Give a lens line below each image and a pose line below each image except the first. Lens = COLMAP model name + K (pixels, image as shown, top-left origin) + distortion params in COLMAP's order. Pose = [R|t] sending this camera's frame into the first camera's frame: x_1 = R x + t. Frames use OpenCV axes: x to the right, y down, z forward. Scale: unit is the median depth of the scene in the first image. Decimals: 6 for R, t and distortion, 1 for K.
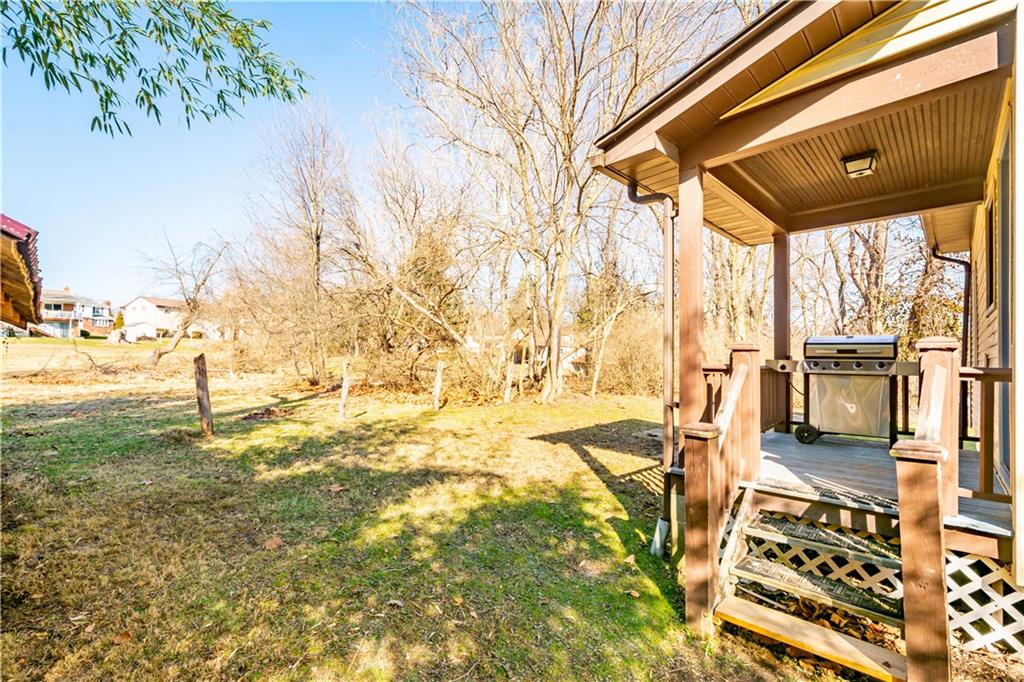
lens RADIAL K [[450.1, 0, 499.8], [0, 450.1, 354.1], [0, 0, 1]] dist [0.007288, -0.001609]
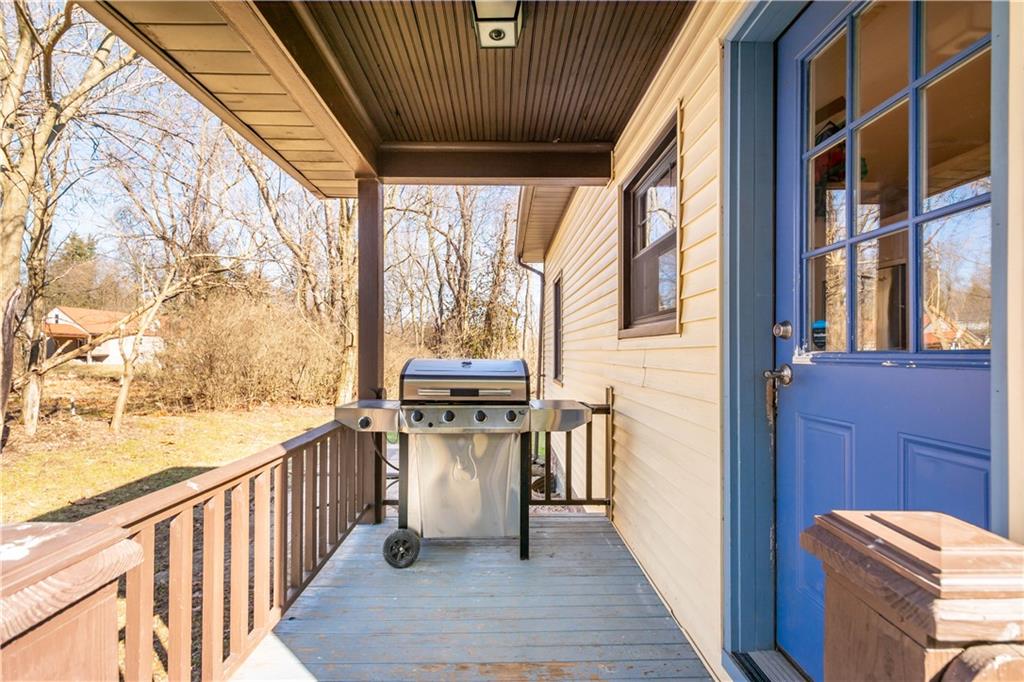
lens RADIAL K [[450.1, 0, 511.0], [0, 450.1, 343.6], [0, 0, 1]] dist [0.007288, -0.001609]
pose [[0.691866, 0.004164, 0.722014, 0.233086], [-0.003934, 0.999990, -0.001997, -0.037247], [-0.722015, -0.001458, 0.691876, 0.329629]]
